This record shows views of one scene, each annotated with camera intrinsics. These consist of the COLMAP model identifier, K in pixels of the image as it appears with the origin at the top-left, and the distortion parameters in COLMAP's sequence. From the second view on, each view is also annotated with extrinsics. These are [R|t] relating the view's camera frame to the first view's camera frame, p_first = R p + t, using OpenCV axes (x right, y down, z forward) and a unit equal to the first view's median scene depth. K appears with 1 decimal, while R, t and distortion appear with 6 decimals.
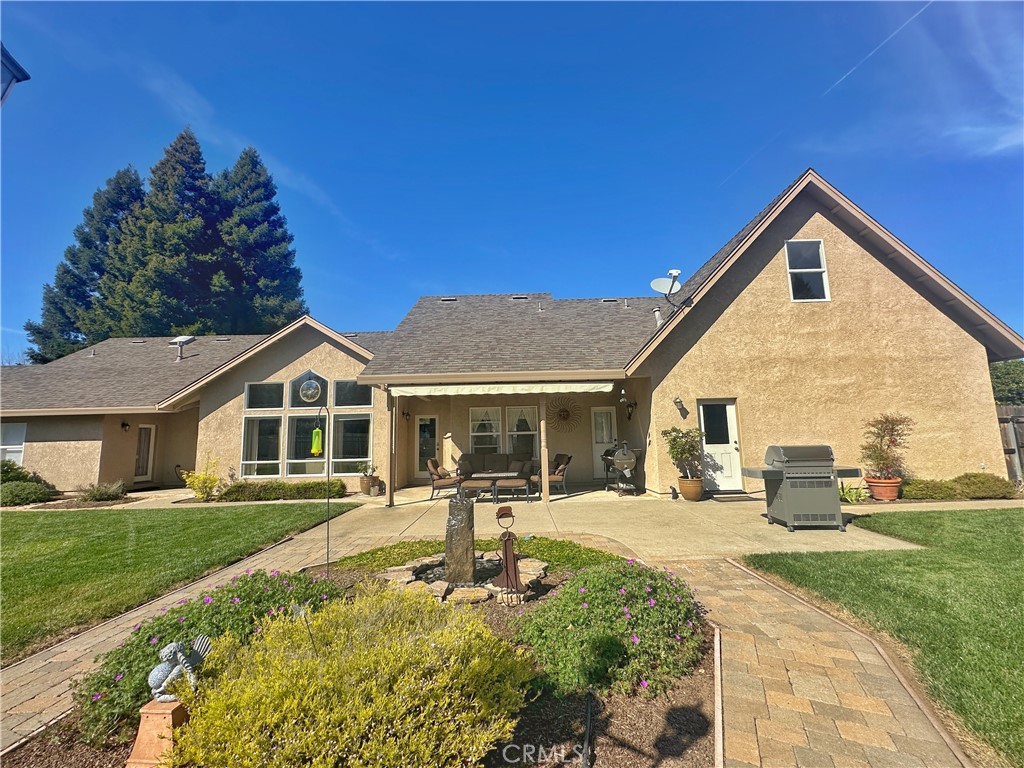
lens RADIAL K [[408.8, 0, 512.0], [0, 408.8, 386.2], [0, 0, 1]] dist [0.015688, 0.000133]
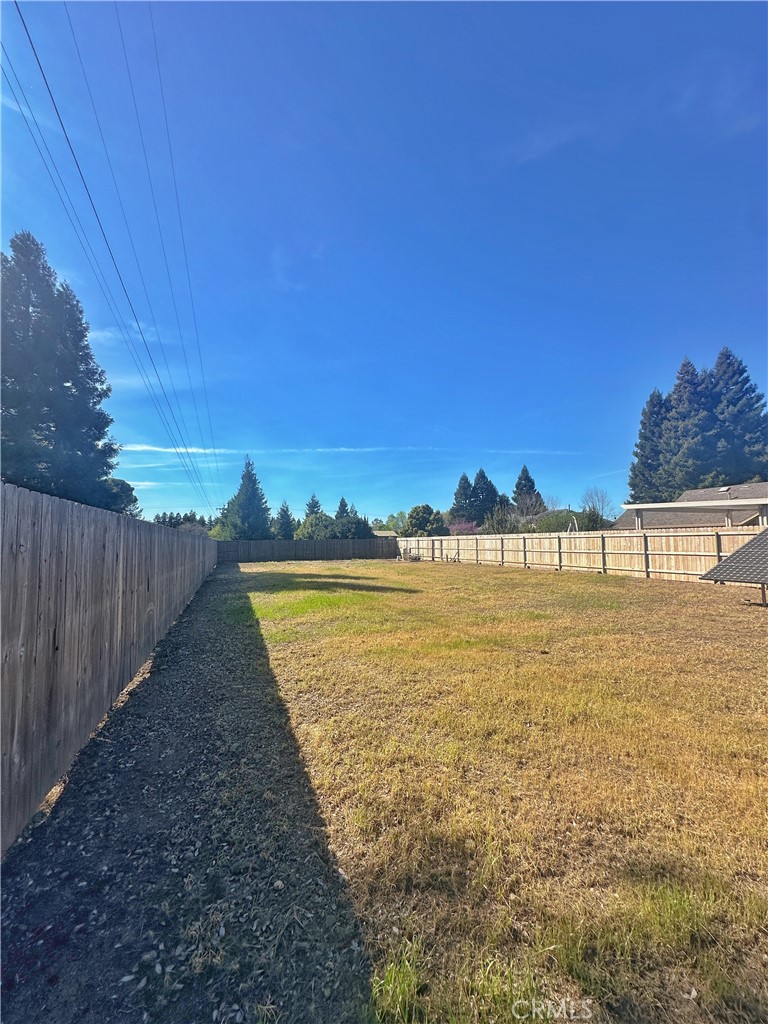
lens RADIAL K [[408.8, 0, 386.5], [0, 408.8, 513.7], [0, 0, 1]] dist [0.015688, 0.000133]
pose [[0.390214, -0.047050, -0.919521, 0.319520], [0.121597, 0.992579, 0.000813, -0.128520], [0.912660, -0.112128, 0.393039, -0.970991]]
